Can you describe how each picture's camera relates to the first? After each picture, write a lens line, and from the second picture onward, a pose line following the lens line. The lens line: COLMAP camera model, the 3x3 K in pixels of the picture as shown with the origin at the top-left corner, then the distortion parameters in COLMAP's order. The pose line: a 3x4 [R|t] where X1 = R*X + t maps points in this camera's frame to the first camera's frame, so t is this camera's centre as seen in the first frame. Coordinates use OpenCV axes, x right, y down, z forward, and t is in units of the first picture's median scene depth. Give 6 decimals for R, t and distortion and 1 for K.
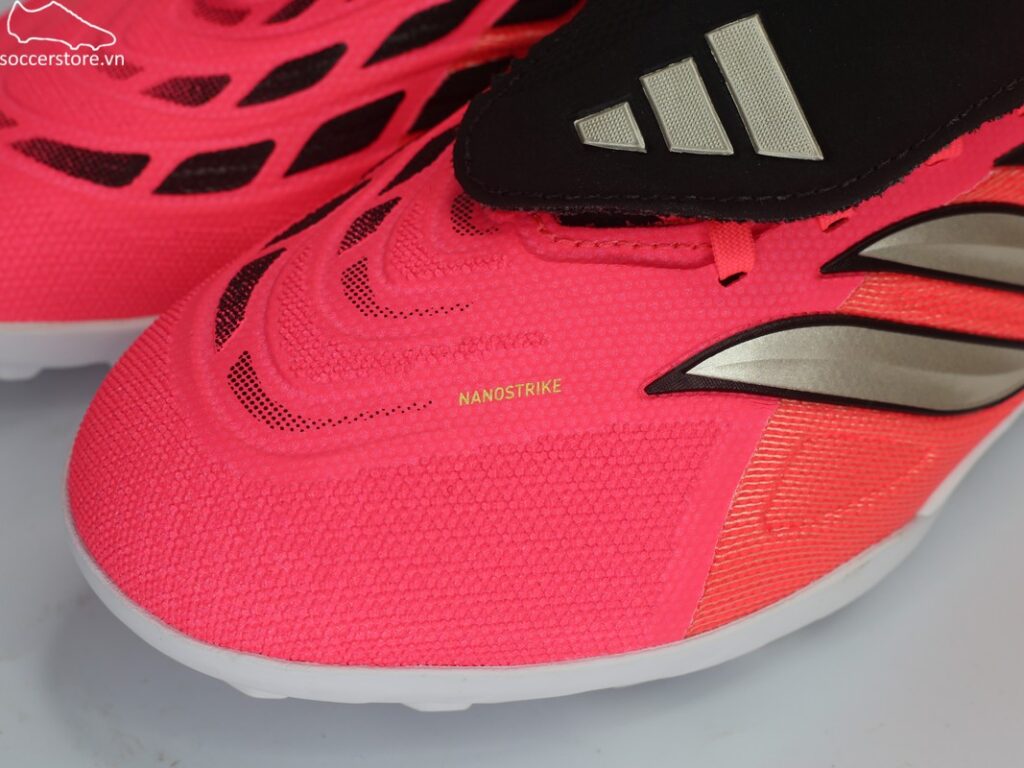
lens RADIAL K [[1934.0, 0, 512.0], [0, 1934.0, 384.0], [0, 0, 1]] dist [-0.140921, -0.081490]
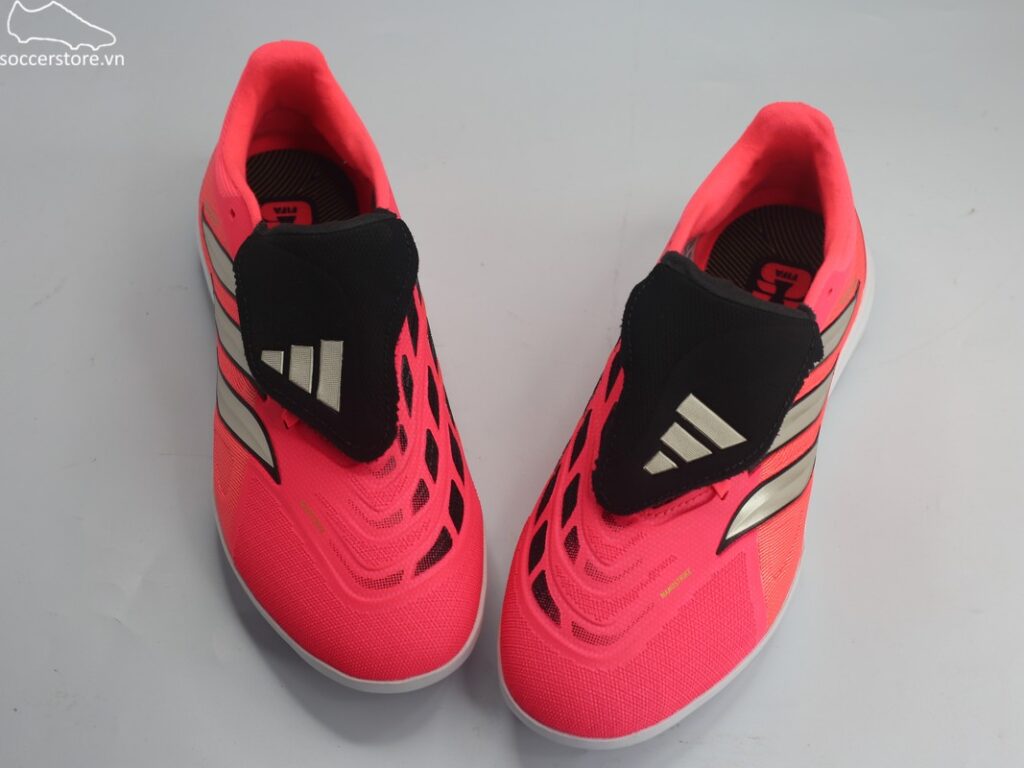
lens RADIAL K [[1852.4, 0, 512.0], [0, 1852.4, 384.0], [0, 0, 1]] dist [-0.138954, -0.159242]
pose [[0.843934, -0.452484, 0.288156, -0.713076], [0.430331, 0.891753, 0.139972, -0.617643], [-0.320299, 0.005876, 0.947298, -1.098224]]
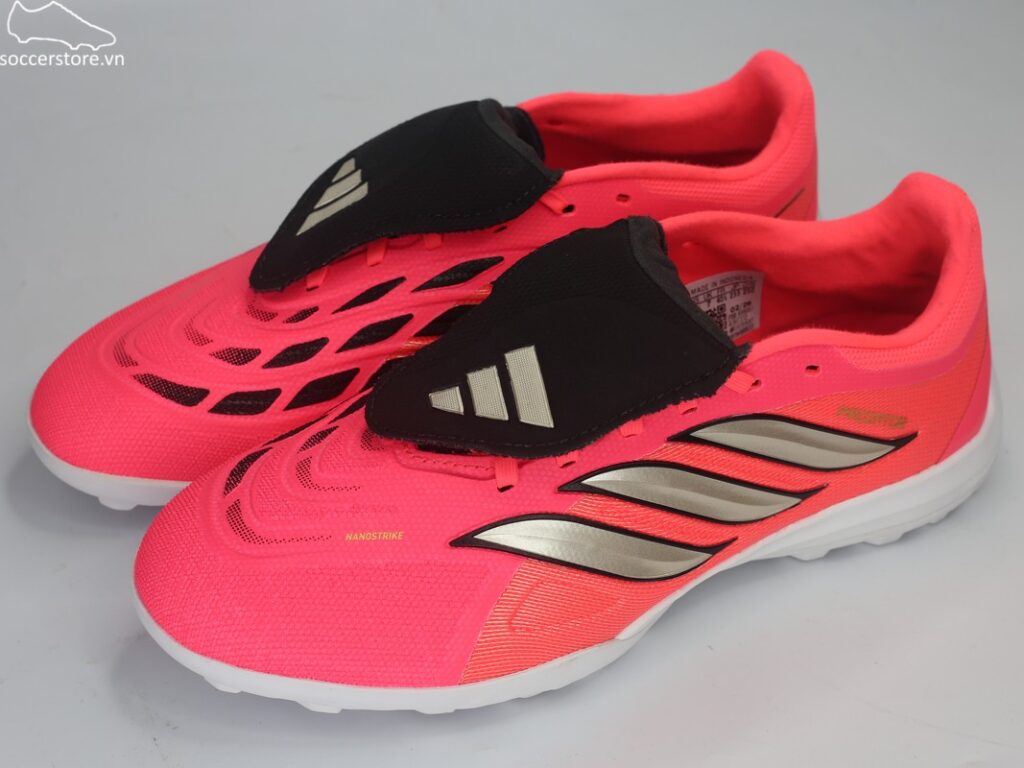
lens RADIAL K [[1852.4, 0, 512.0], [0, 1852.4, 384.0], [0, 0, 1]] dist [-0.138954, -0.159242]
pose [[0.991358, 0.095415, -0.090027, 0.269235], [-0.107053, 0.985072, -0.134808, 0.083474], [0.075821, 0.143281, 0.986773, -0.735064]]
